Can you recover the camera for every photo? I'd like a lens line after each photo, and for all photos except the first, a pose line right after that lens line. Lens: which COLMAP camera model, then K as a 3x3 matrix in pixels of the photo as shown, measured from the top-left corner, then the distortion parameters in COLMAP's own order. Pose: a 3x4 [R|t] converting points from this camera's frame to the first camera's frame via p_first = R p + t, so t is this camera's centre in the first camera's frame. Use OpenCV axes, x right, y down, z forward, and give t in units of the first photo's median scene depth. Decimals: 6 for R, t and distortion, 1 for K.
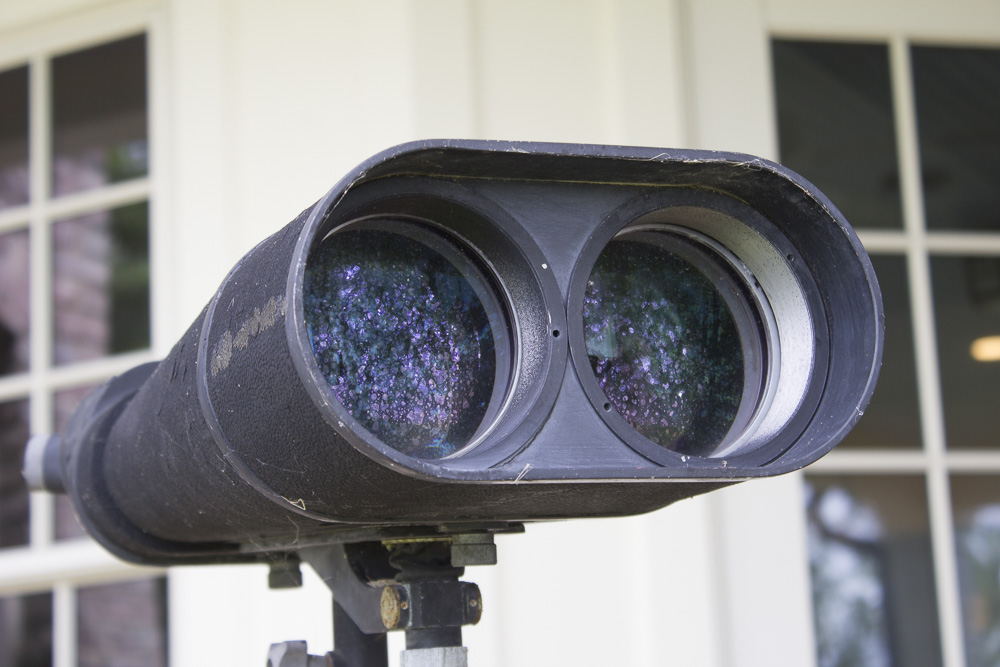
lens RADIAL K [[2347.1, 0, 499.9], [0, 2347.1, 333.5], [0, 0, 1]] dist [0.075715, 0.000000]
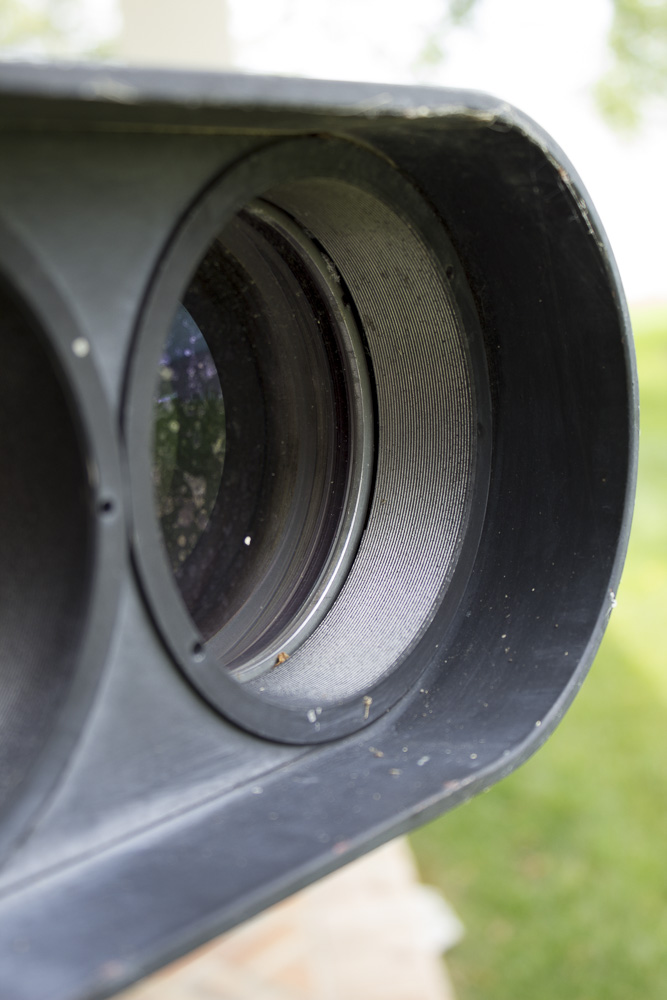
lens RADIAL K [[1644.7, 0, 334.0], [0, 1644.7, 499.7], [0, 0, 1]] dist [0.024635, 0.000000]
pose [[0.857175, -0.065064, 0.510899, -0.089374], [-0.100509, 0.951782, 0.289844, -0.087975], [-0.505123, -0.299797, 0.809304, 0.701468]]
